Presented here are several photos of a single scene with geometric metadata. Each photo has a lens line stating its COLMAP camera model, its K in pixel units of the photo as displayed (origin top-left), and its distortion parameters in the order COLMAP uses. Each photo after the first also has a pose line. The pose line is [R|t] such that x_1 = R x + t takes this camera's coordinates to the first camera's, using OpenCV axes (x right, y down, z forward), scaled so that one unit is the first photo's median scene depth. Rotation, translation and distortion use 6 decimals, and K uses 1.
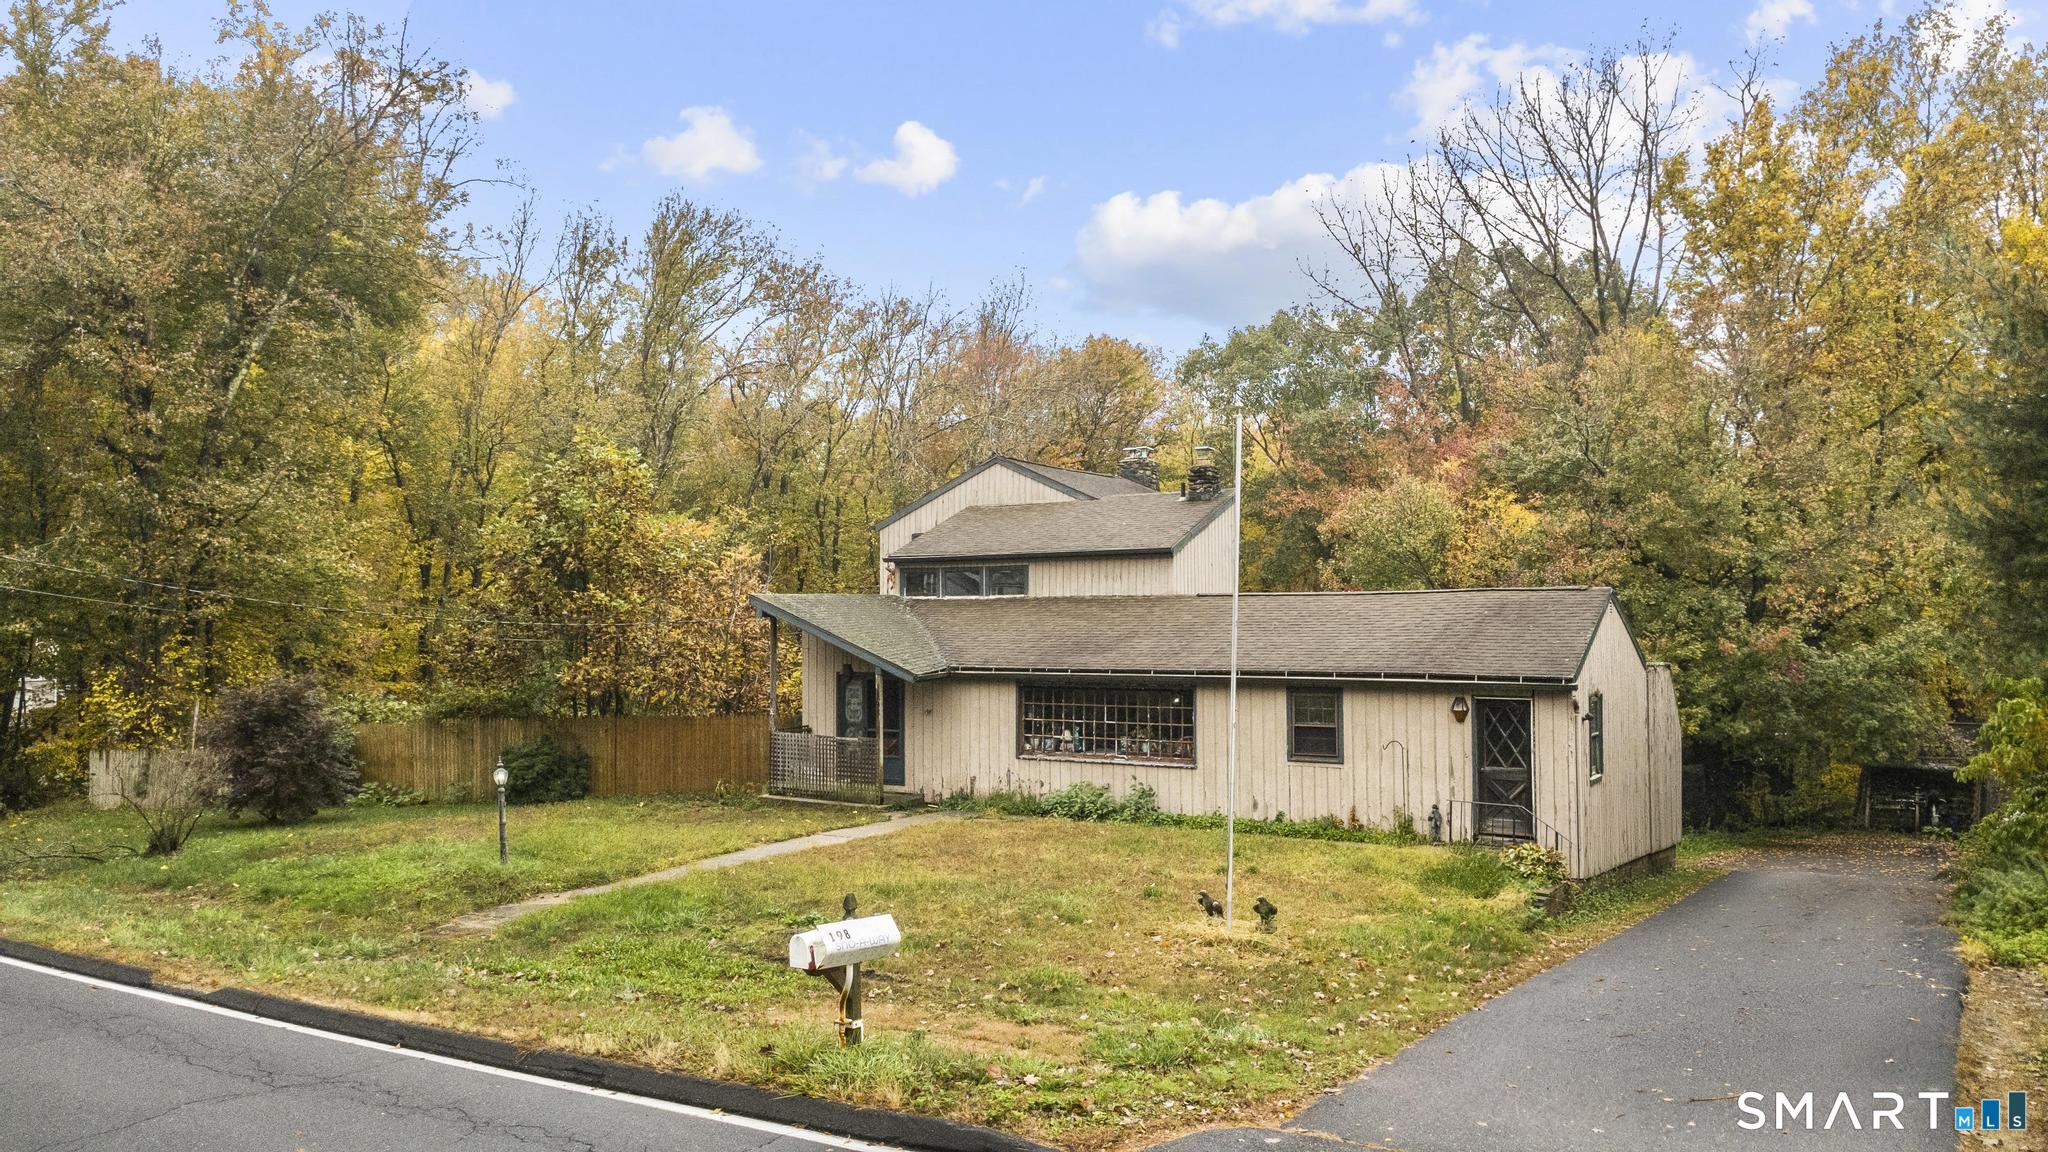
lens RADIAL K [[1418.1, 0, 1023.7], [0, 1418.1, 607.9], [0, 0, 1]] dist [0.000147, -0.001839]
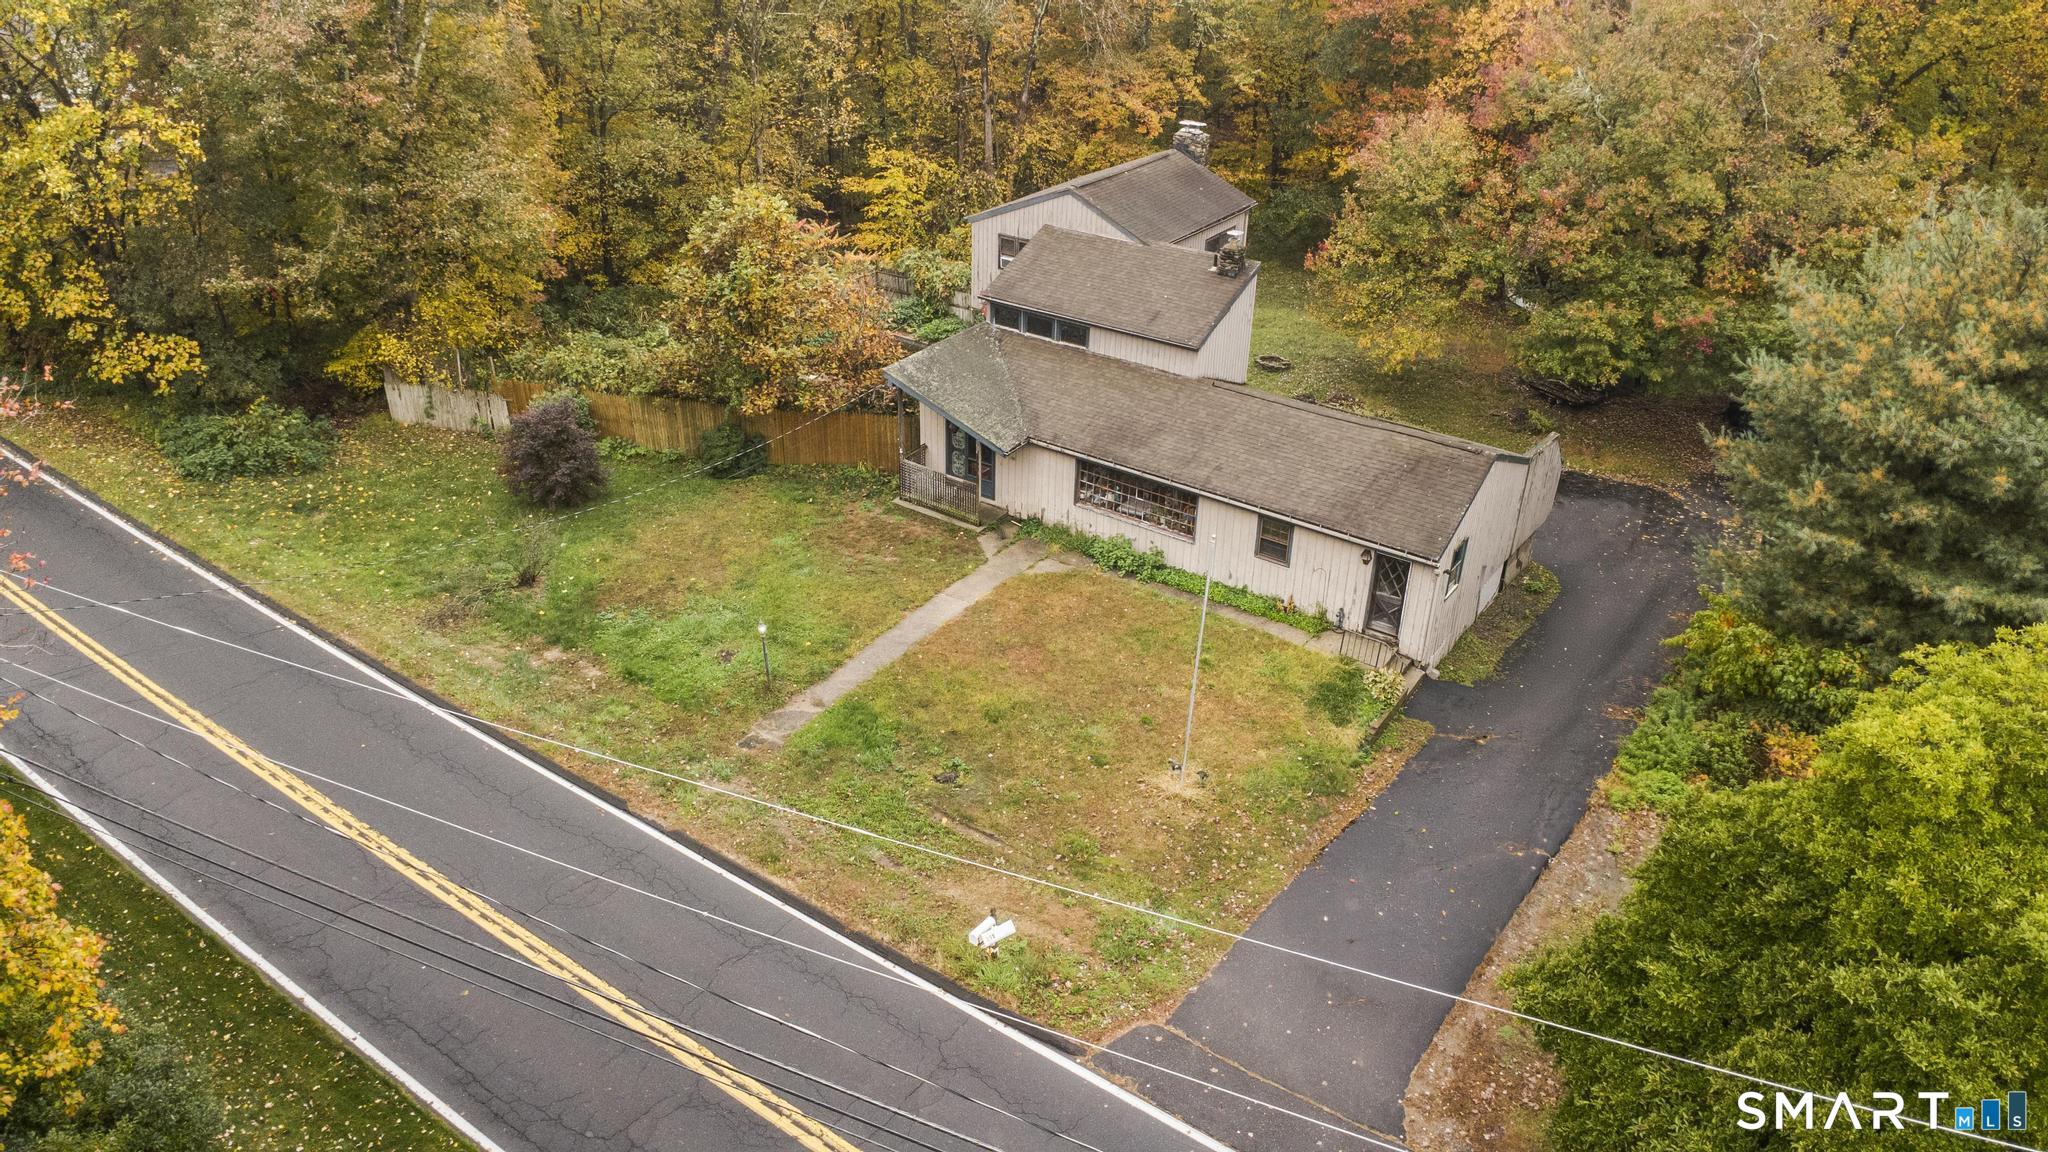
lens RADIAL K [[1416.2, 0, 1024.0], [0, 1416.2, 576.0], [0, 0, 1]] dist [0.008327, -0.000555]
pose [[0.998789, 0.039308, -0.029571, -0.011283], [-0.018700, 0.859467, 0.510849, -0.596213], [0.045496, -0.509677, 0.859162, -0.291383]]
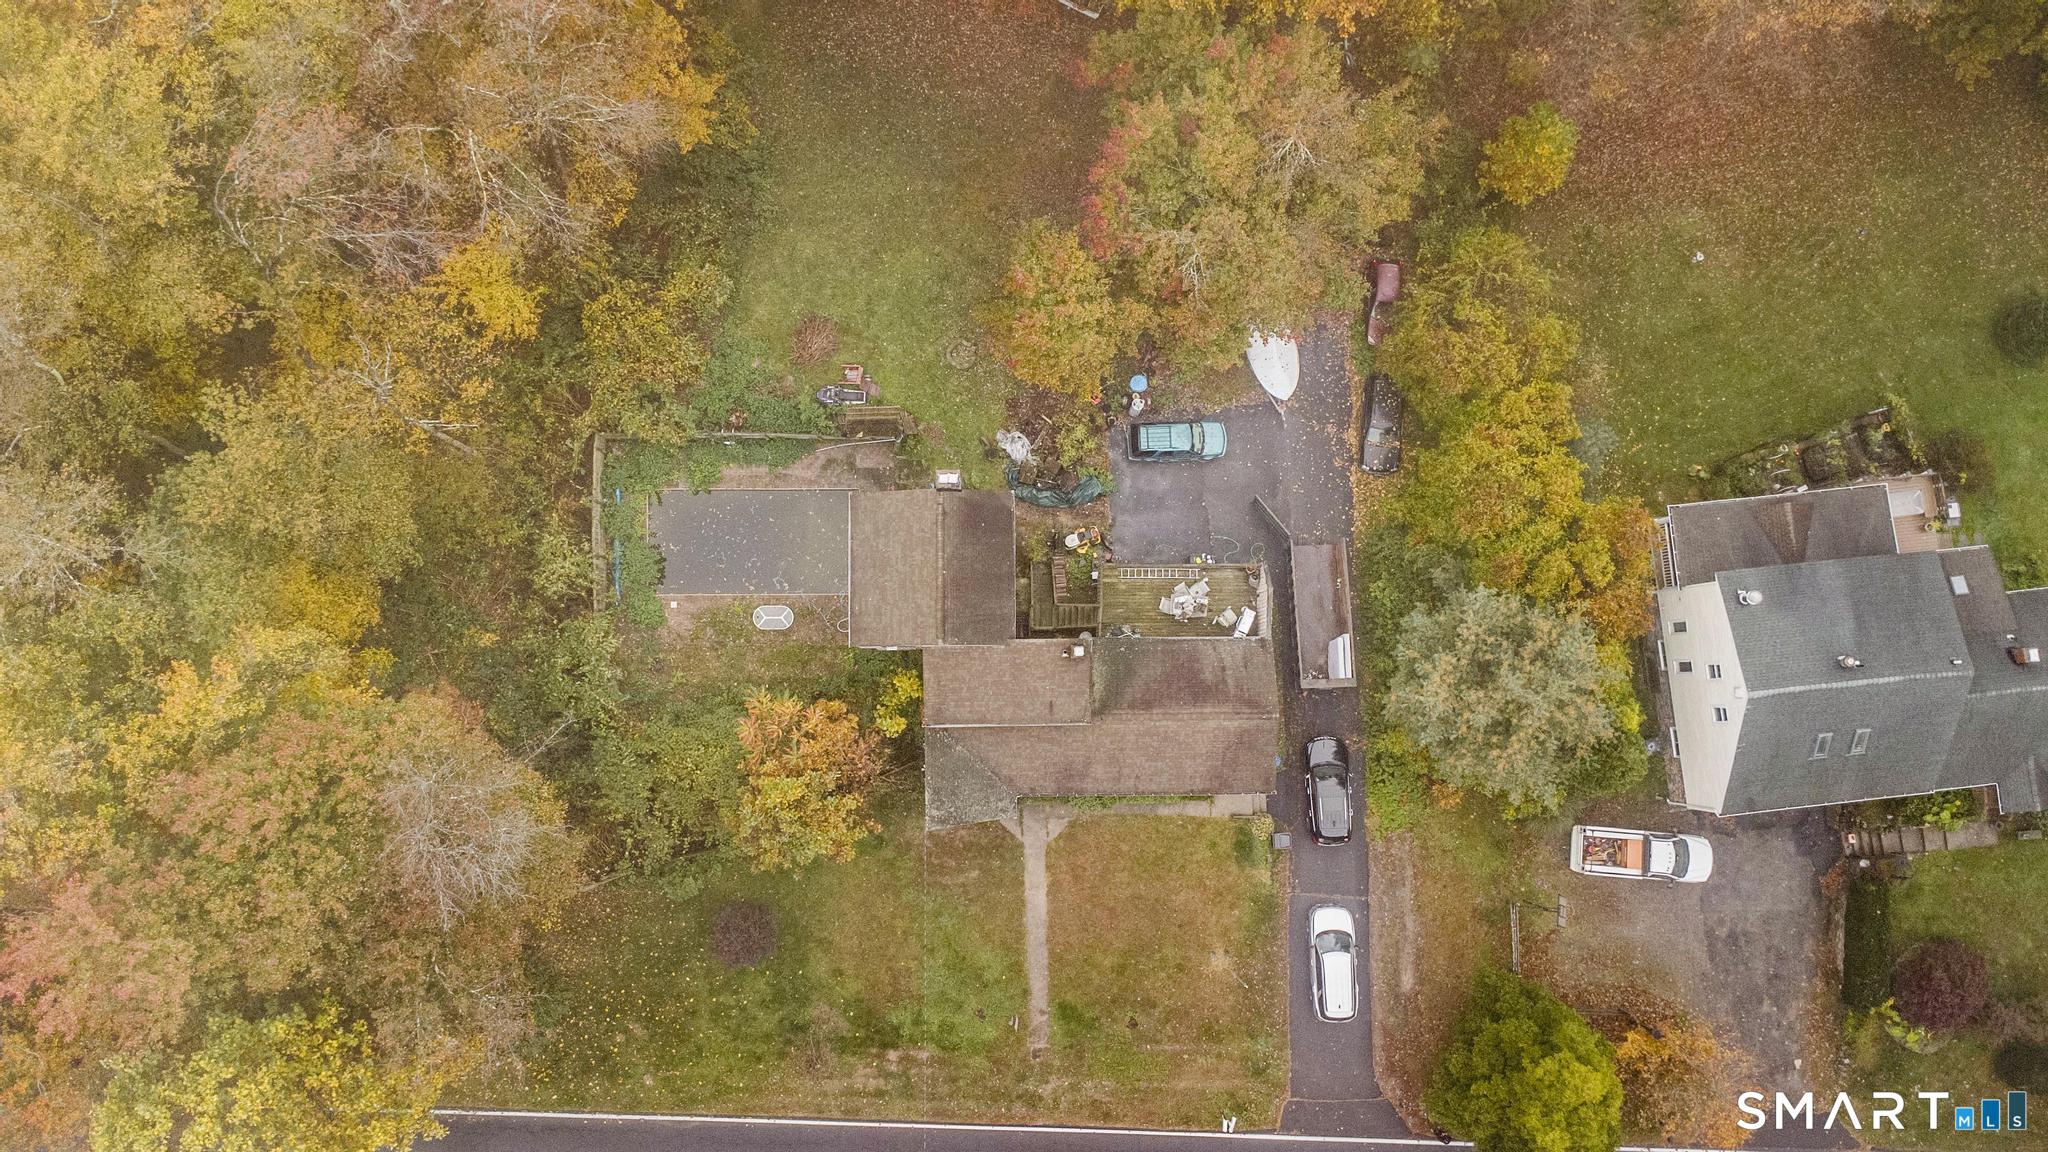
lens RADIAL K [[1416.2, 0, 1024.0], [0, 1416.2, 576.0], [0, 0, 1]] dist [0.008327, -0.000555]
pose [[0.842301, -0.535612, 0.060407, 0.010032], [-0.023190, 0.075957, 0.996841, -2.420905], [-0.538509, -0.841041, 0.051558, 1.254863]]
